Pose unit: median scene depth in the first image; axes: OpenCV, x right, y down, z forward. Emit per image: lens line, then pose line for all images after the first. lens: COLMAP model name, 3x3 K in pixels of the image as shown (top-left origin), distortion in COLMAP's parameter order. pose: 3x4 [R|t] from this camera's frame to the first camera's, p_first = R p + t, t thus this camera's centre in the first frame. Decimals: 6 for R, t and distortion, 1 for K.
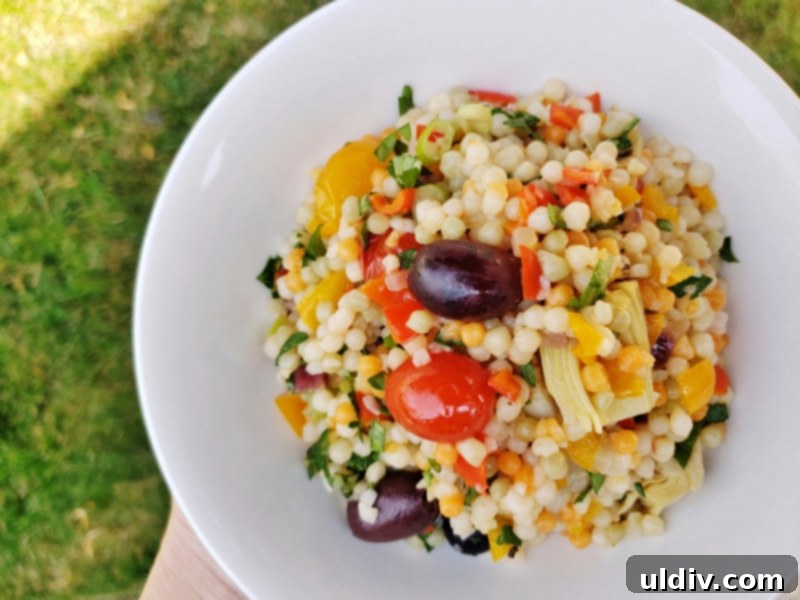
lens RADIAL K [[660.2, 0, 404.5], [0, 660.2, 286.3], [0, 0, 1]] dist [0.052228, 0.002509]
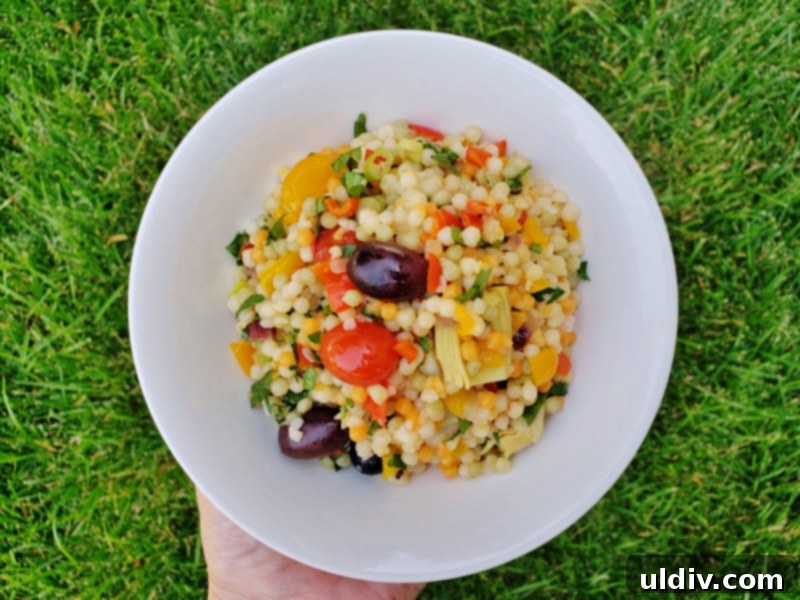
lens RADIAL K [[660.2, 0, 404.5], [0, 660.2, 286.3], [0, 0, 1]] dist [0.052228, 0.002509]
pose [[0.986624, 0.117758, 0.112726, -0.024132], [-0.122010, 0.992027, 0.031568, -0.024131], [-0.108109, -0.044899, 0.993125, -0.340372]]
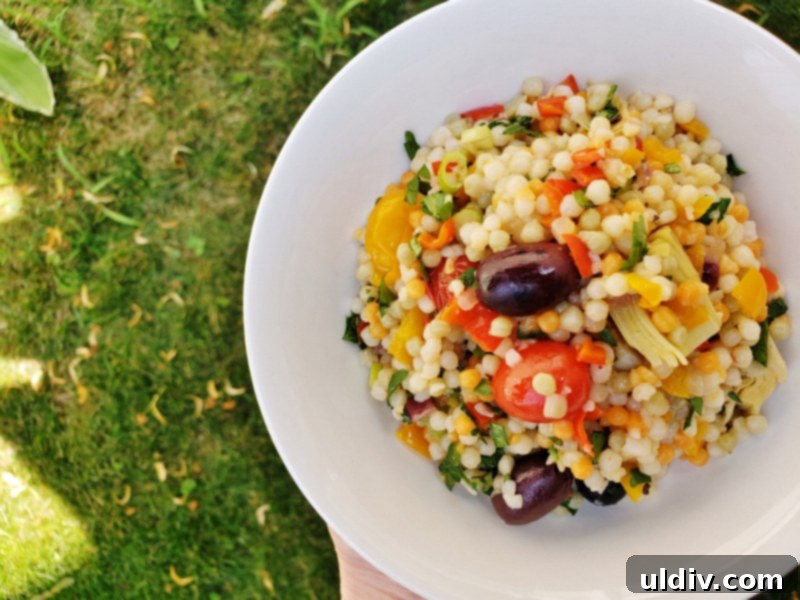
lens RADIAL K [[653.4, 0, 401.5], [0, 653.4, 287.3], [0, 0, 1]] dist [0.001375, 0.001273]
pose [[0.934756, -0.352133, -0.047260, -0.053074], [0.351862, 0.935944, -0.014199, -0.049339], [0.049232, -0.003356, 0.998782, -0.119324]]
